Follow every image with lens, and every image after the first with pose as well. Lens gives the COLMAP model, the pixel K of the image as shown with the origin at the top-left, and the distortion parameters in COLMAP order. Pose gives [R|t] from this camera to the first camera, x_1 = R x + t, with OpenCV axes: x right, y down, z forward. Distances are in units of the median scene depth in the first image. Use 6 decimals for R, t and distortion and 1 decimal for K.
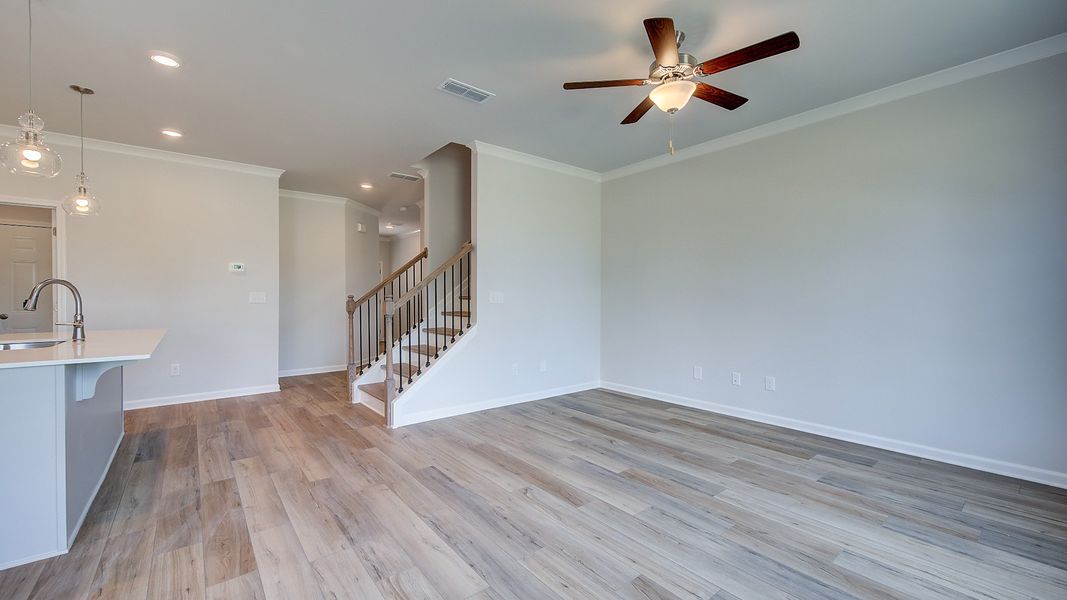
lens RADIAL K [[427.4, 0, 537.5], [0, 427.4, 297.3], [0, 0, 1]] dist [0.001465, 0.000032]
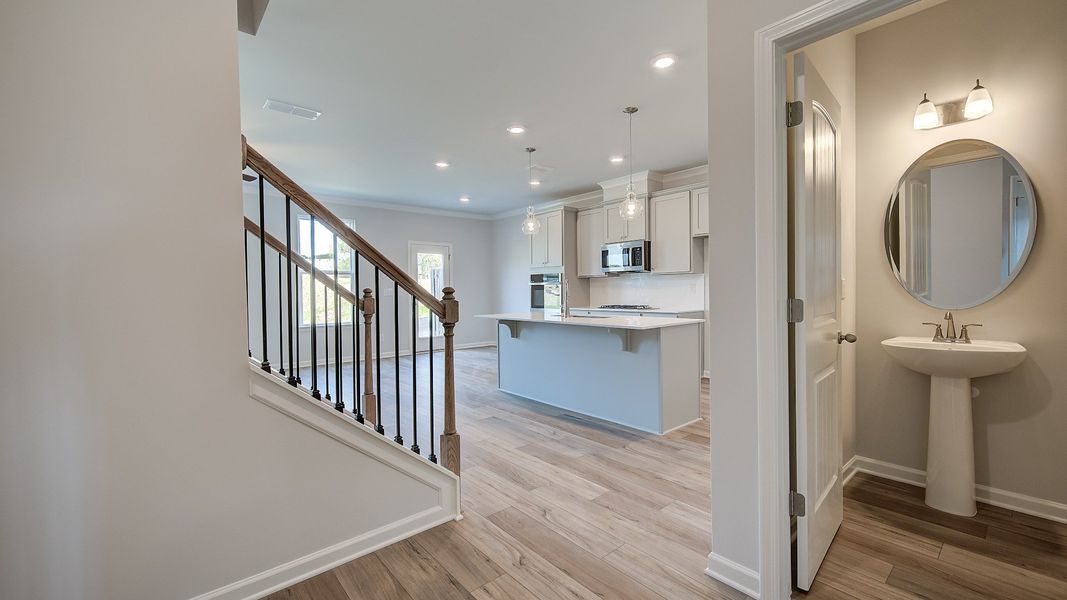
lens RADIAL K [[441.1, 0, 535.1], [0, 441.1, 293.0], [0, 0, 1]] dist [0.000149, -0.000005]
pose [[-0.999422, 0.013704, -0.031110, -0.827385], [0.013368, 0.999850, 0.010994, -0.004659], [0.031256, 0.010571, -0.999455, 2.402078]]
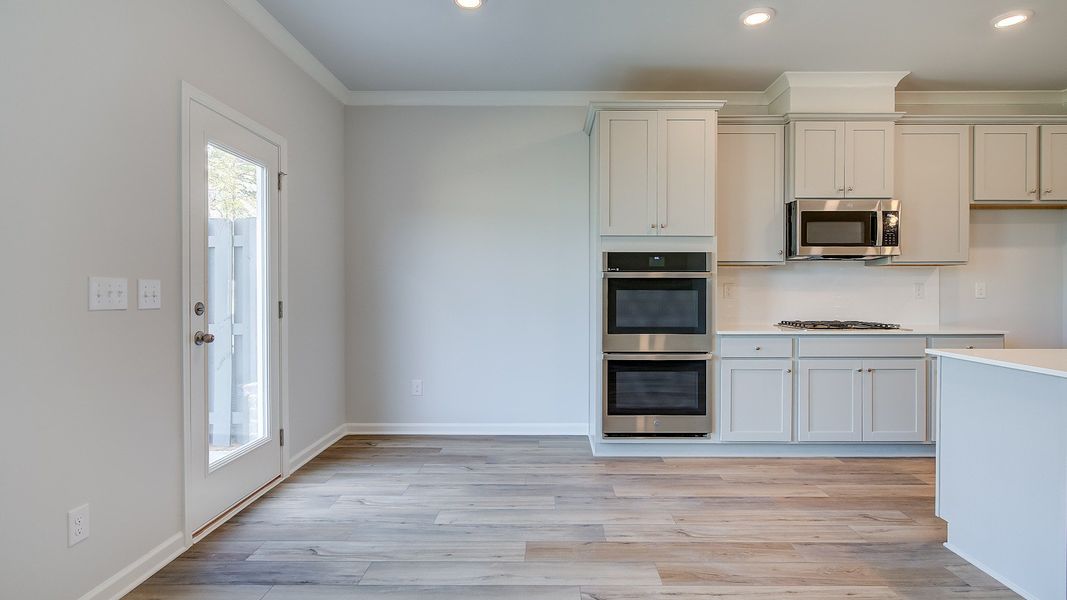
lens RADIAL K [[527.1, 0, 544.2], [0, 527.1, 290.9], [0, 0, 1]] dist [0.000287, -0.000049]
pose [[-0.636476, 0.004397, -0.771284, 0.143279], [-0.003225, 0.999960, 0.008362, -0.001234], [0.771290, 0.007809, -0.636436, 0.577265]]
